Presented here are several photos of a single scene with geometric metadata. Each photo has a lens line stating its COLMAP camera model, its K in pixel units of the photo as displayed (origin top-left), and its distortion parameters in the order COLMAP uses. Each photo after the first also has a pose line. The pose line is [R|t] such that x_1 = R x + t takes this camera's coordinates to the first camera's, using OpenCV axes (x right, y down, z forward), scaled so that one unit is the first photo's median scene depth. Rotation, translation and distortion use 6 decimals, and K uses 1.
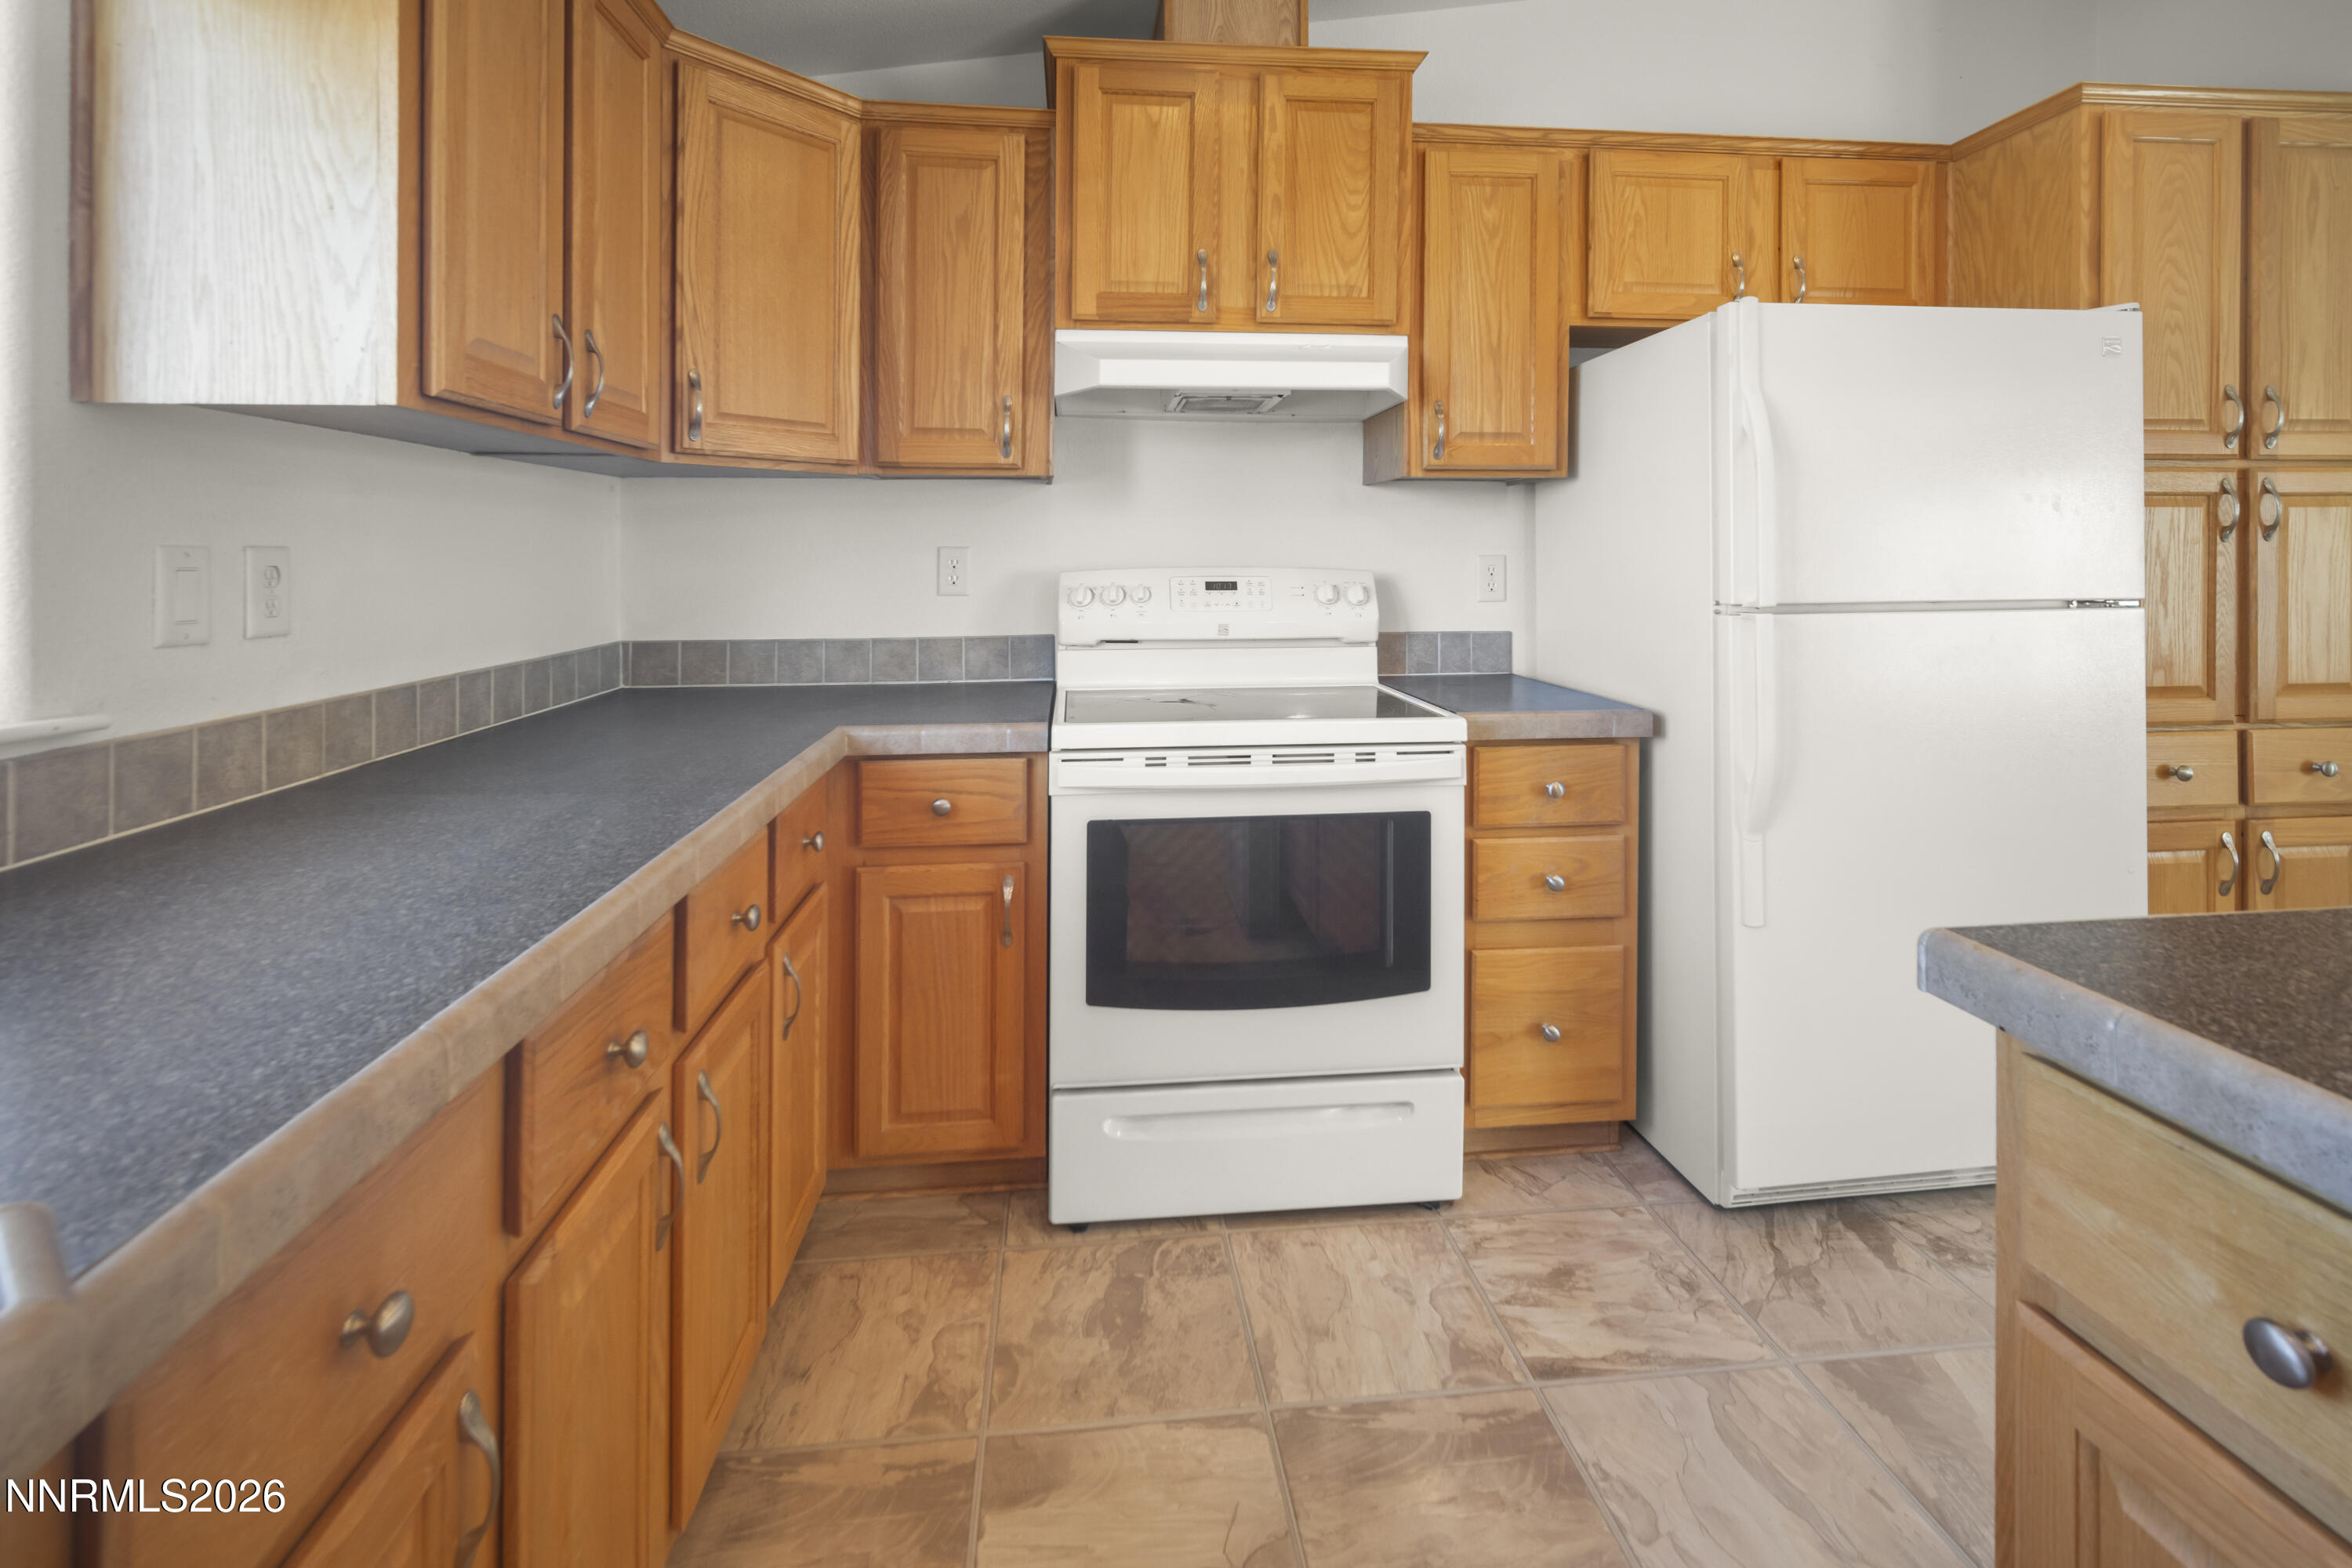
lens RADIAL K [[1047.9, 0, 1171.2], [0, 1047.9, 559.2], [0, 0, 1]] dist [0.001126, 0.000450]
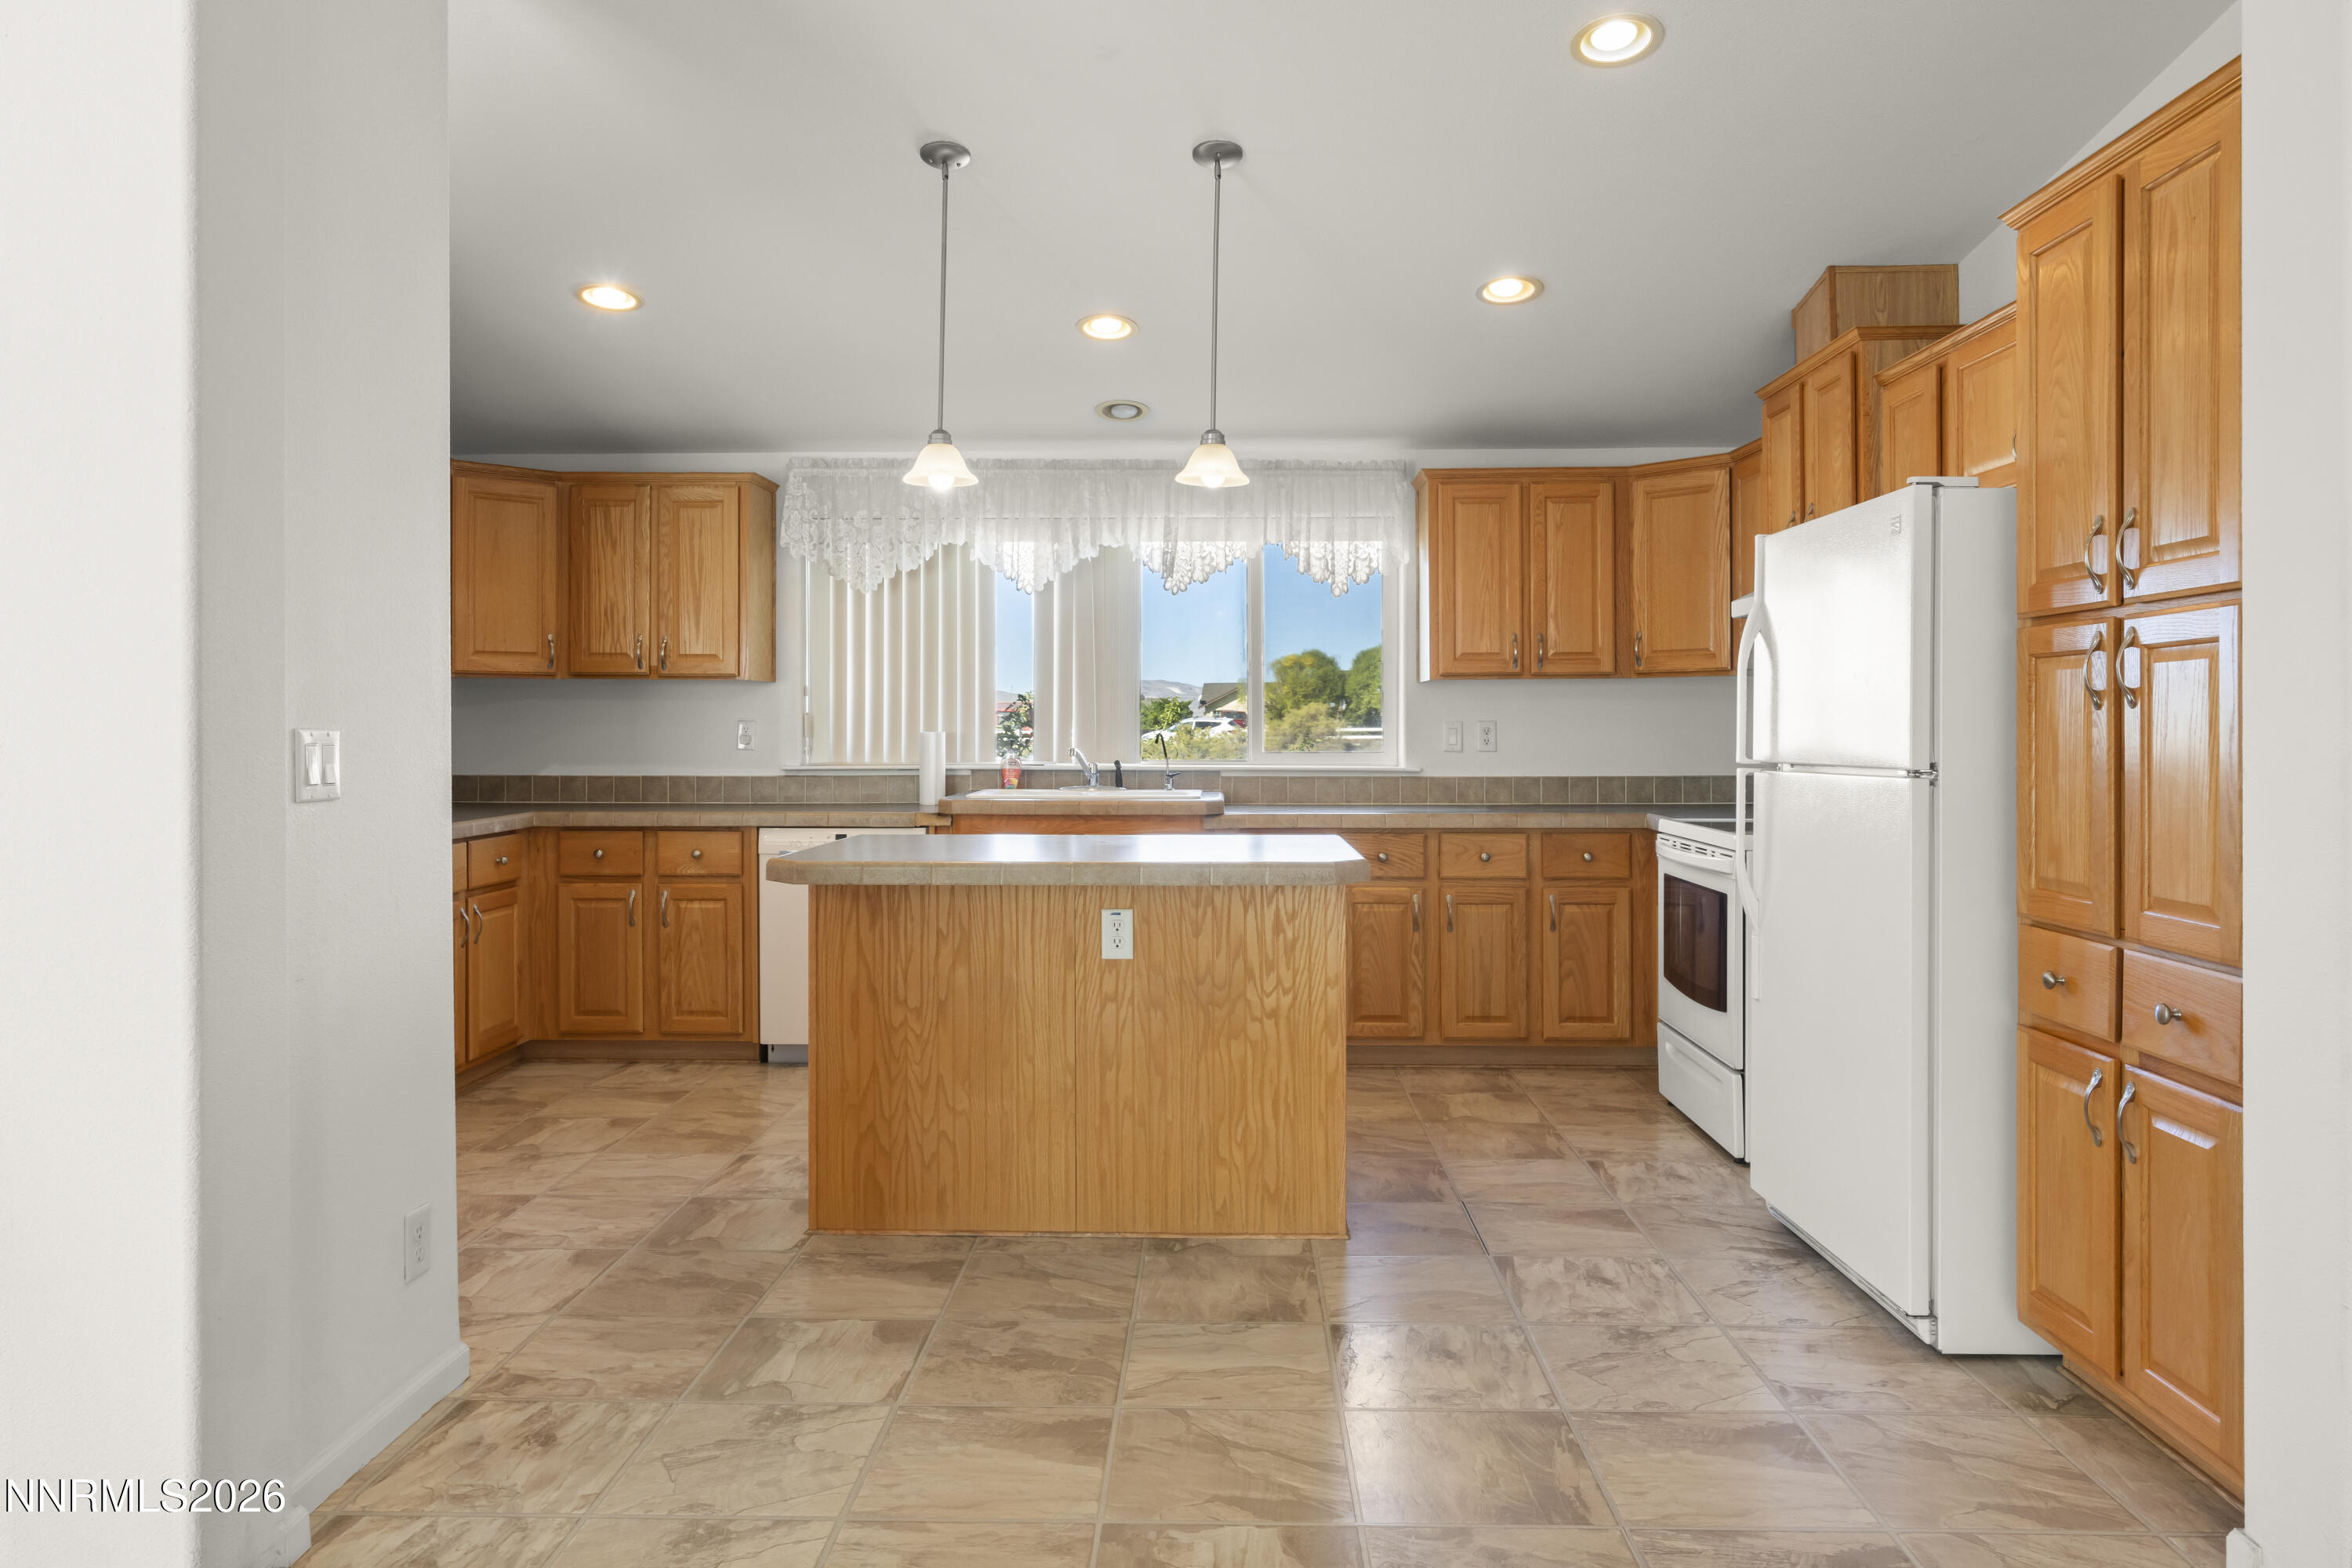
lens RADIAL K [[1535.7, 0, 1172.8], [0, 1535.7, 710.3], [0, 0, 1]] dist [0.000494, 0.001034]
pose [[-0.131714, -0.006789, -0.991264, 2.324098], [-0.001572, 0.999977, -0.006640, -0.007701], [0.991286, 0.000684, -0.131722, 0.460441]]
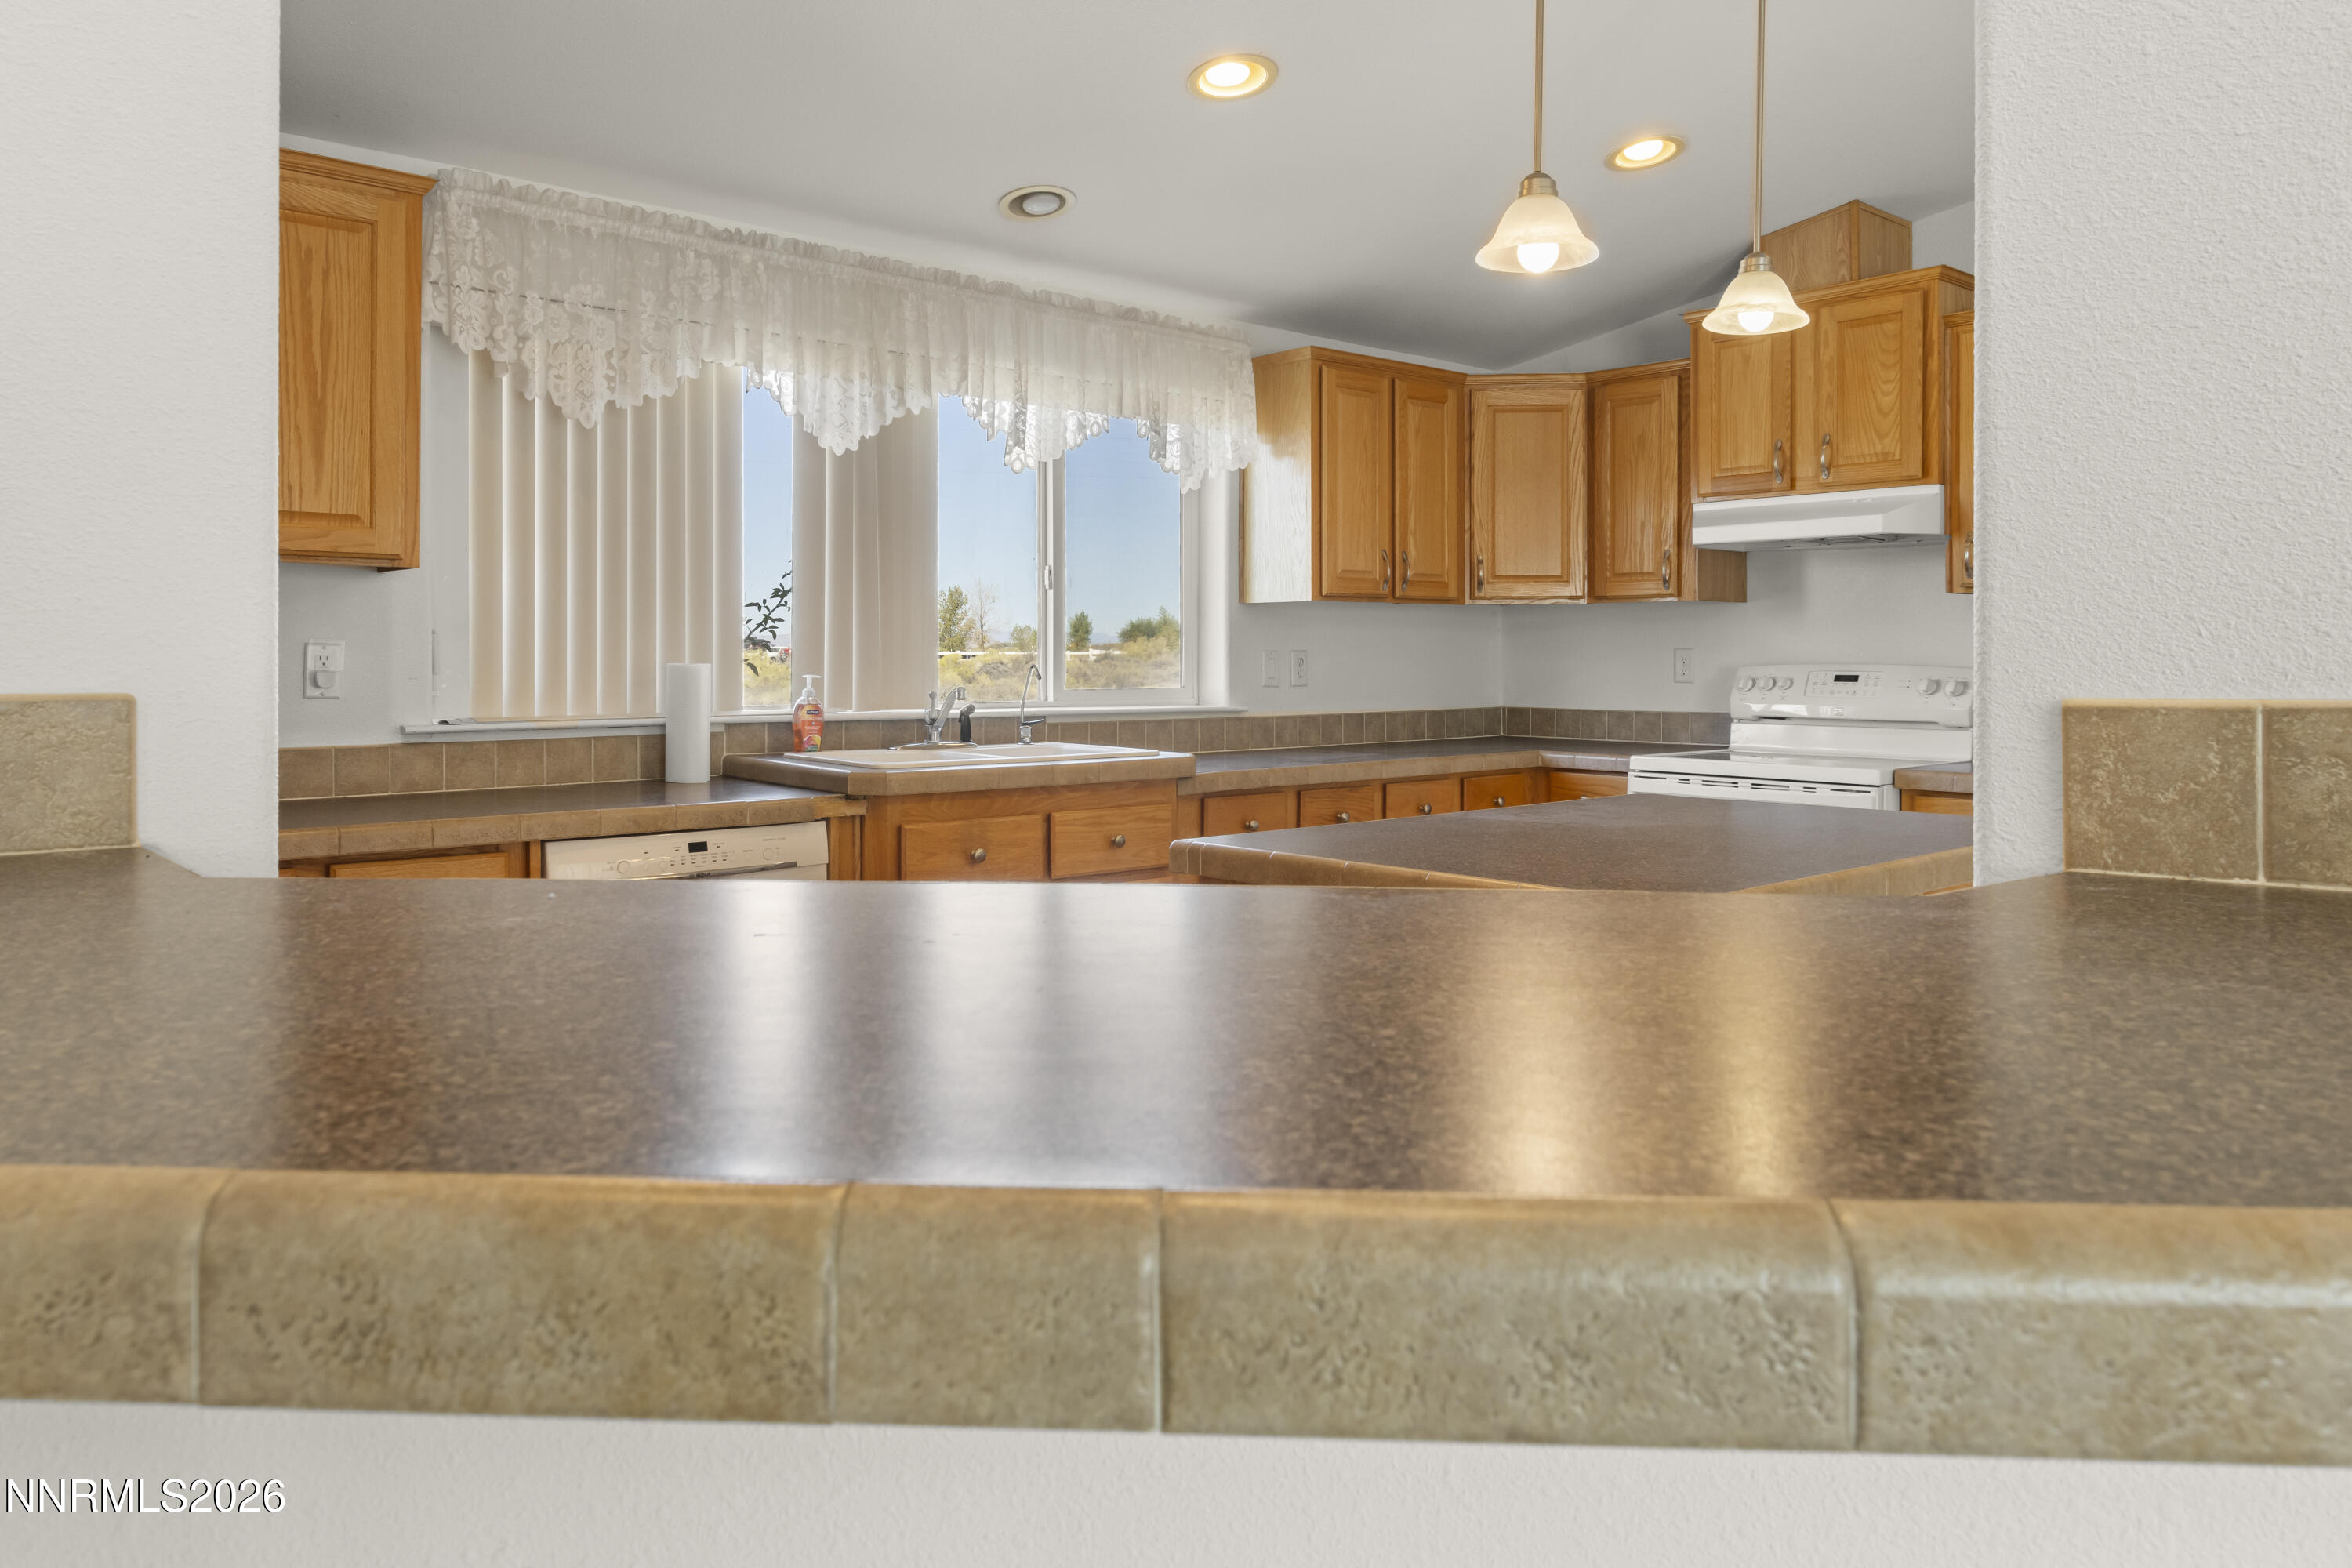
lens RADIAL K [[1535.7, 0, 1172.8], [0, 1535.7, 710.3], [0, 0, 1]] dist [0.000494, 0.001034]
pose [[0.568416, 0.033238, -0.822070, 1.329132], [-0.004867, 0.999302, 0.037038, -0.001829], [0.822727, -0.017052, 0.568181, -0.896365]]
